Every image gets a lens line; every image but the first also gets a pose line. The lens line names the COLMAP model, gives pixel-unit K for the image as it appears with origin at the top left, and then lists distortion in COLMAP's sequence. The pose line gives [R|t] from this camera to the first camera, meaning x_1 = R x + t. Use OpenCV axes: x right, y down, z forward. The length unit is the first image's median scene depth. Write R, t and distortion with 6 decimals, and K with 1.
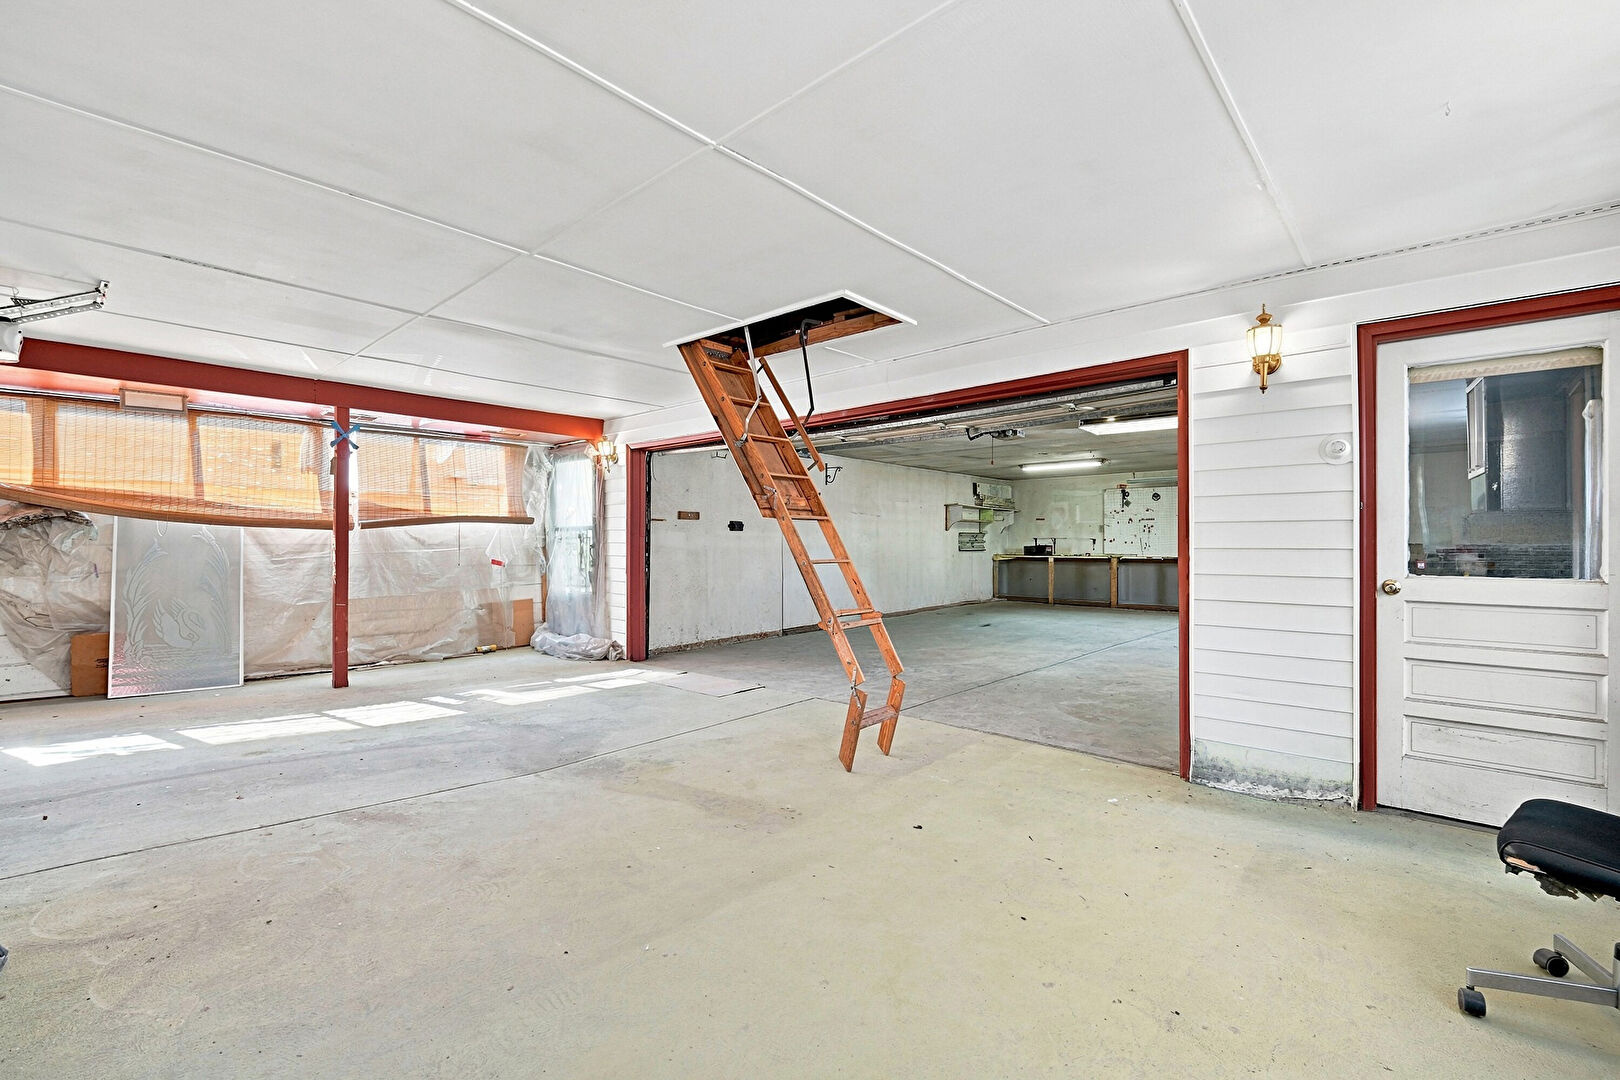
lens RADIAL K [[675.4, 0, 807.0], [0, 675.4, 534.5], [0, 0, 1]] dist [0.003764, -0.011325]
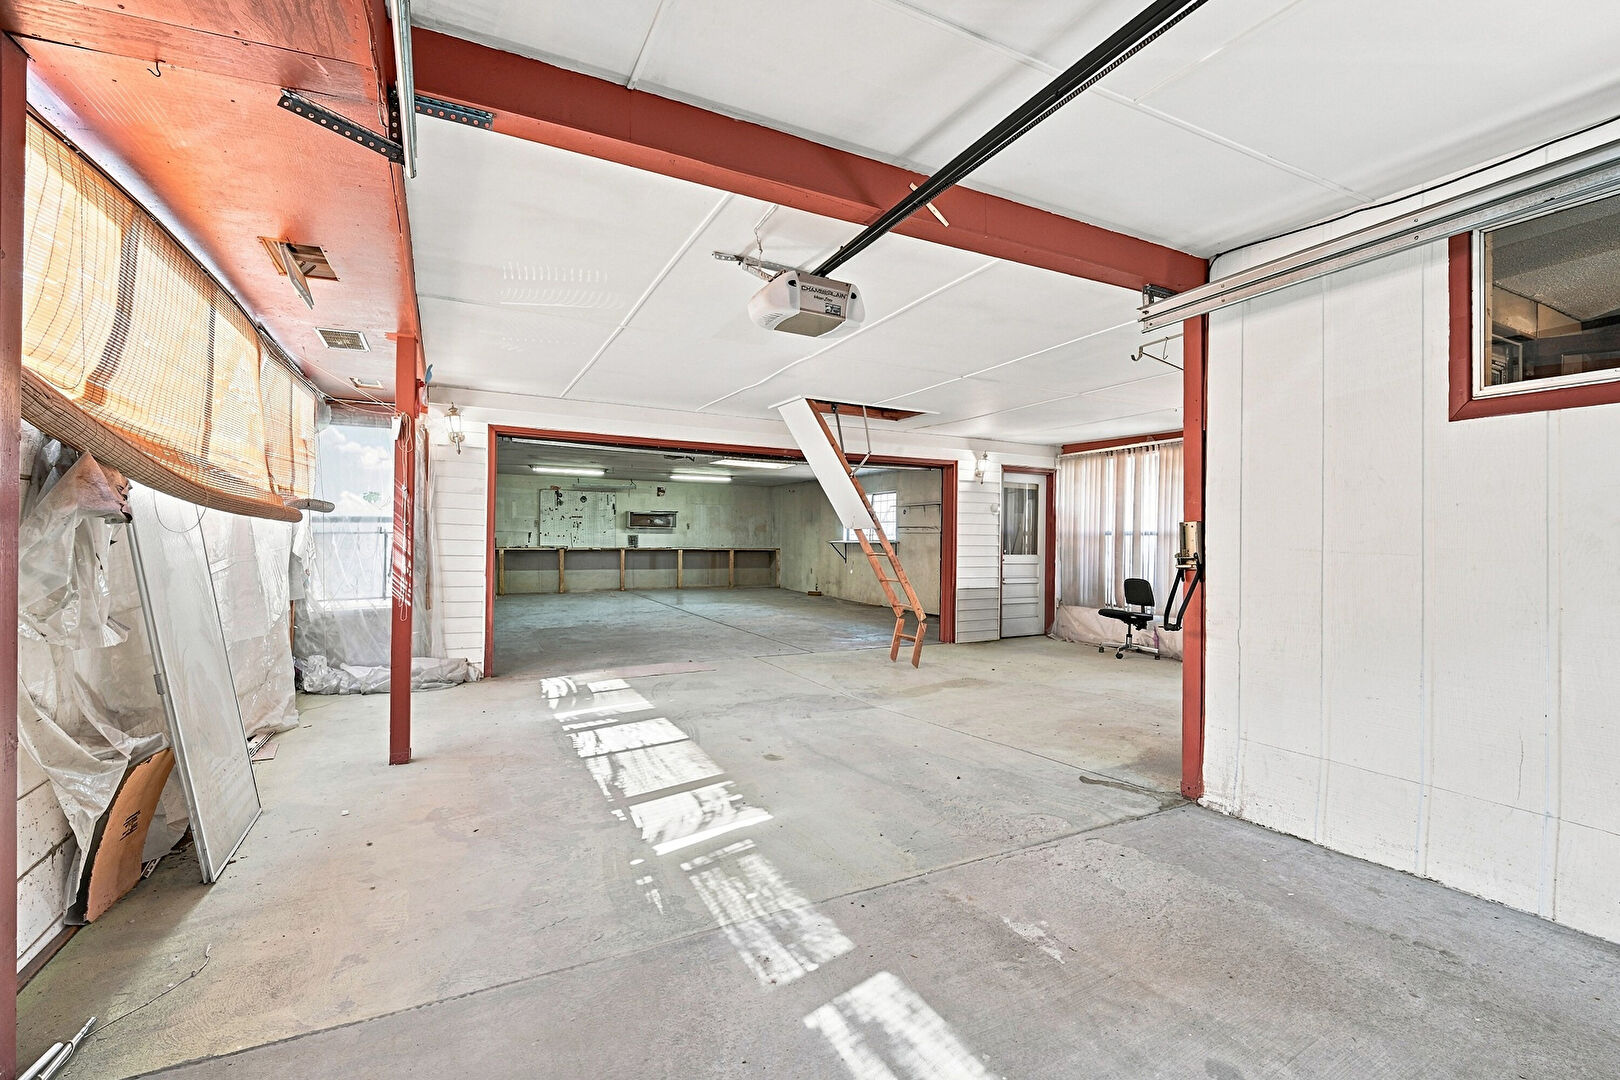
lens RADIAL K [[675.4, 0, 807.0], [0, 675.4, 534.5], [0, 0, 1]] dist [0.003764, -0.011325]
pose [[0.374325, 0.006872, 0.927272, -0.787040], [-0.022891, 0.999736, 0.001831, -0.004729], [-0.927015, -0.021912, 0.374384, 0.265441]]
